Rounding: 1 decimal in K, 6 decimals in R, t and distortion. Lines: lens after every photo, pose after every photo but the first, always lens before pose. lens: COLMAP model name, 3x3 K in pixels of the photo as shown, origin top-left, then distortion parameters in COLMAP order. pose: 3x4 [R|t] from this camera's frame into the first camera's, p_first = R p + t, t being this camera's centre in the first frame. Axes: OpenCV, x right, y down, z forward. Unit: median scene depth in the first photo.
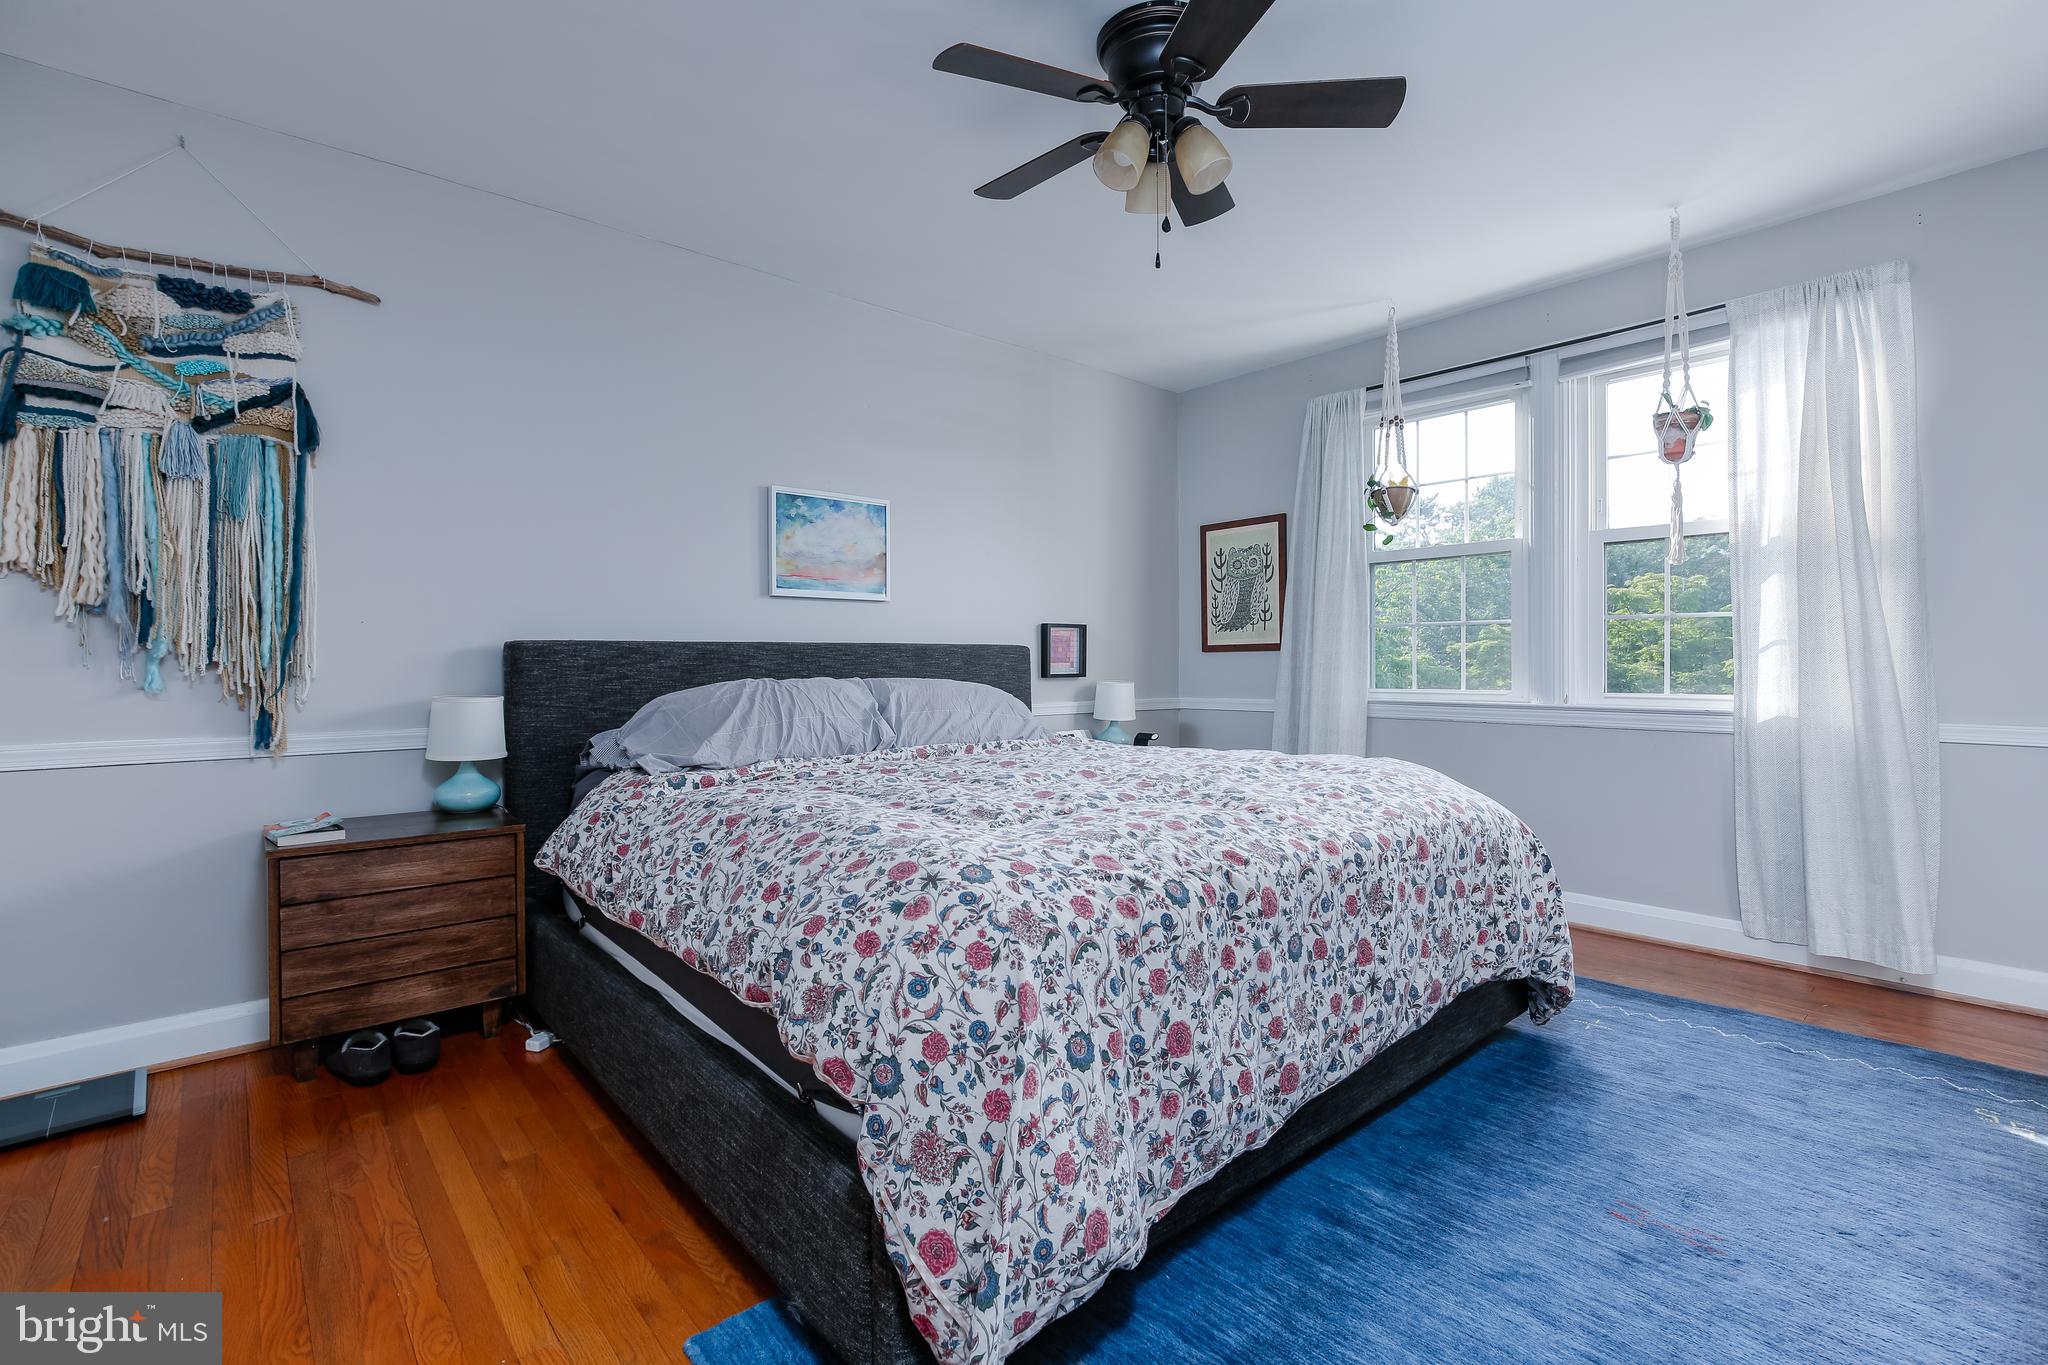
lens RADIAL K [[926.8, 0, 1033.9], [0, 926.8, 692.2], [0, 0, 1]] dist [-0.009581, 0.002958]
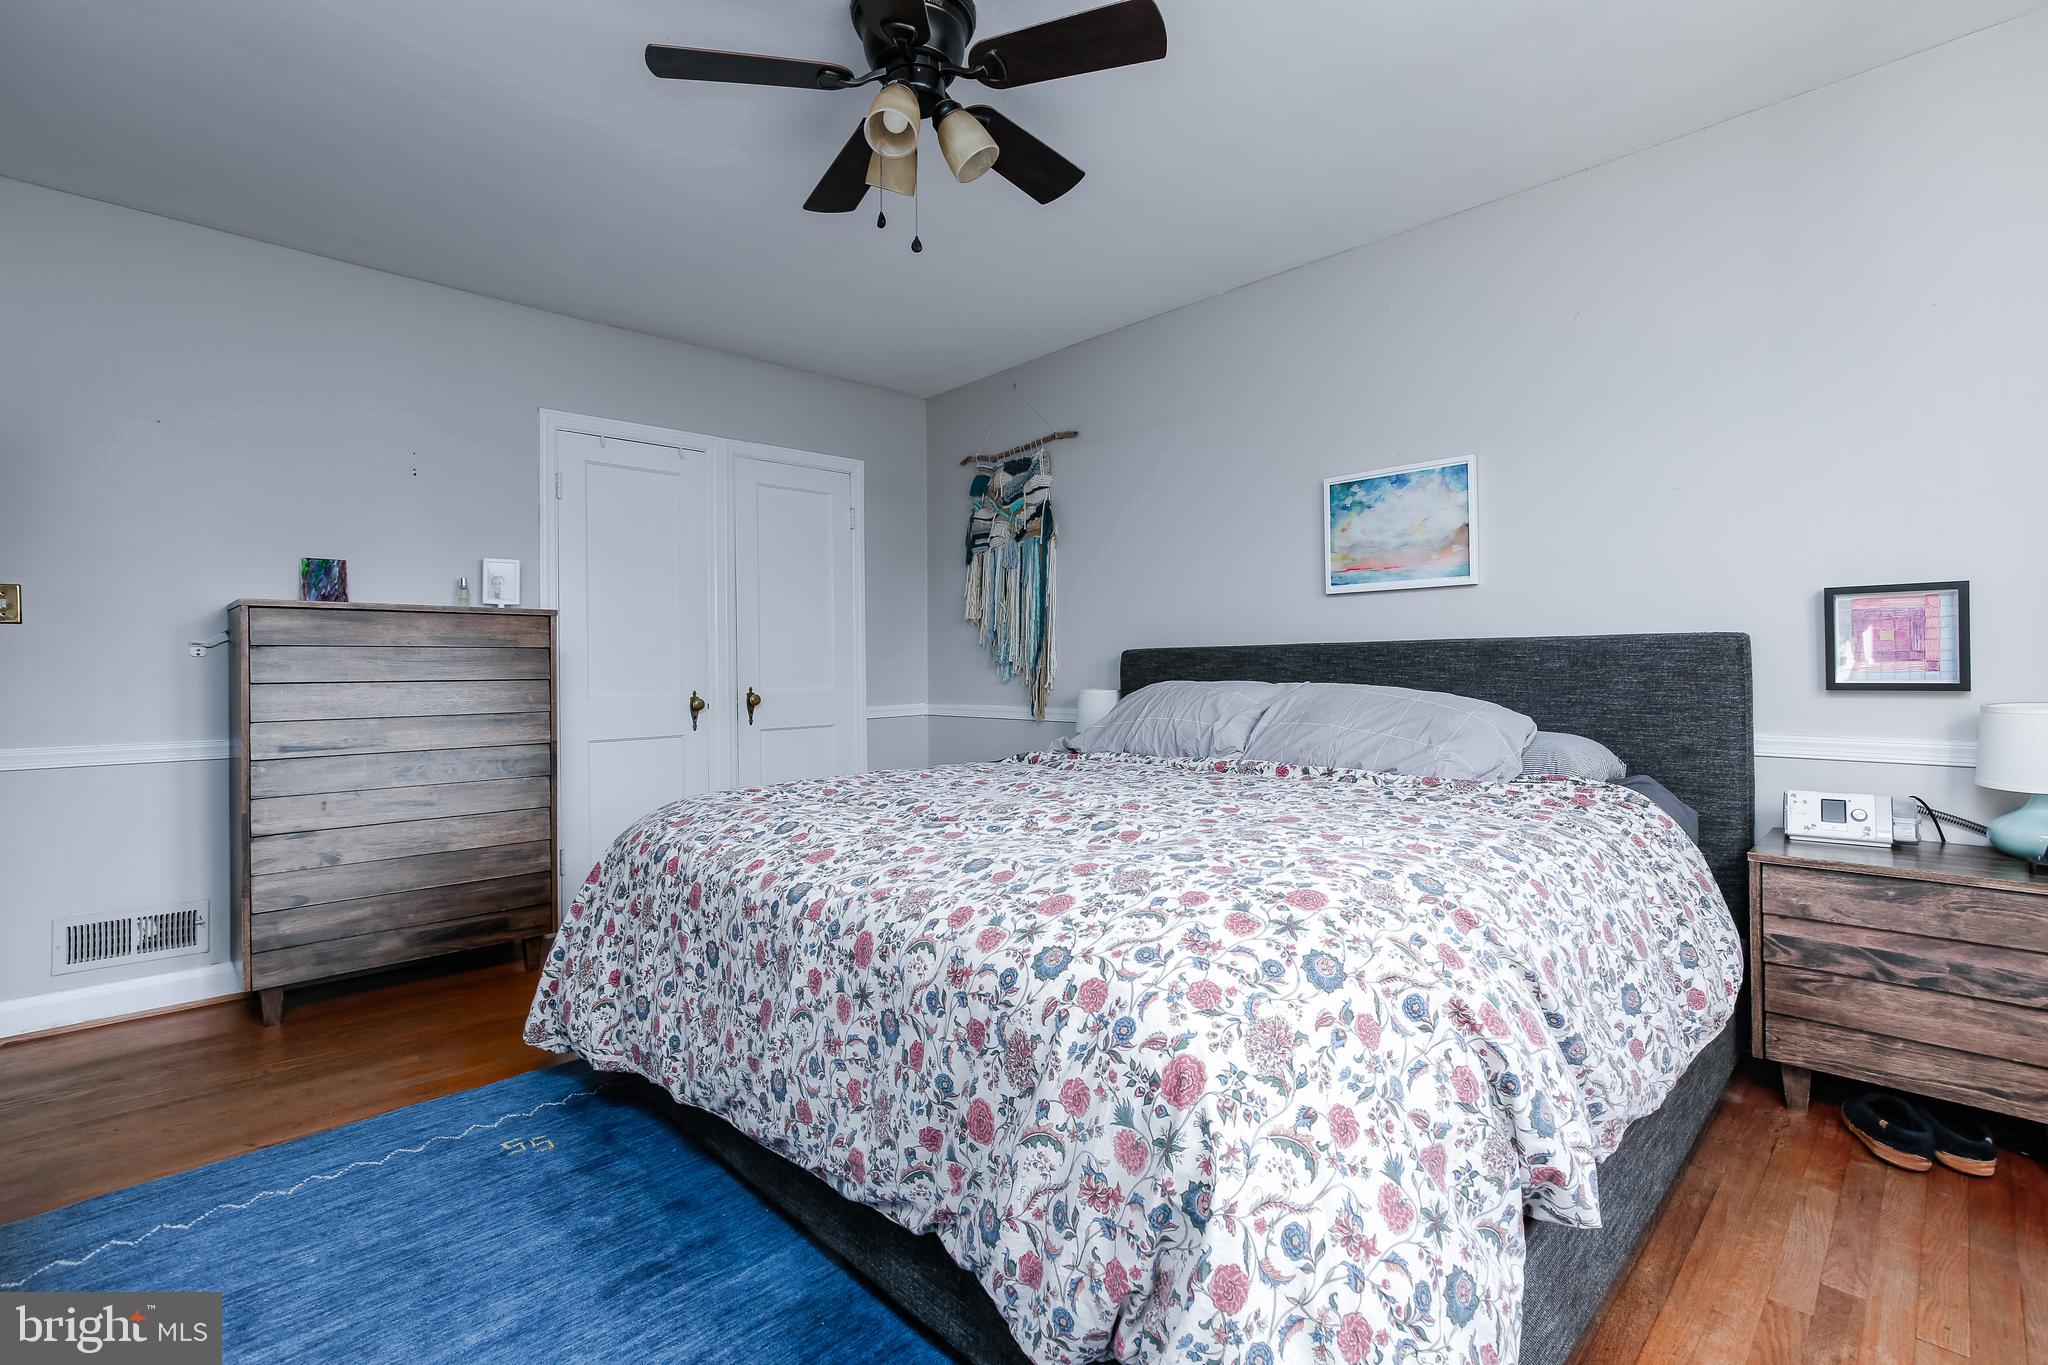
lens RADIAL K [[926.8, 0, 1033.7], [0, 926.8, 664.9], [0, 0, 1]] dist [-0.009581, 0.002958]
pose [[0.058134, -0.003616, -0.998302, 0.661577], [-0.026102, 0.999646, -0.005141, -0.019467], [0.997968, 0.026356, 0.058019, 0.659874]]
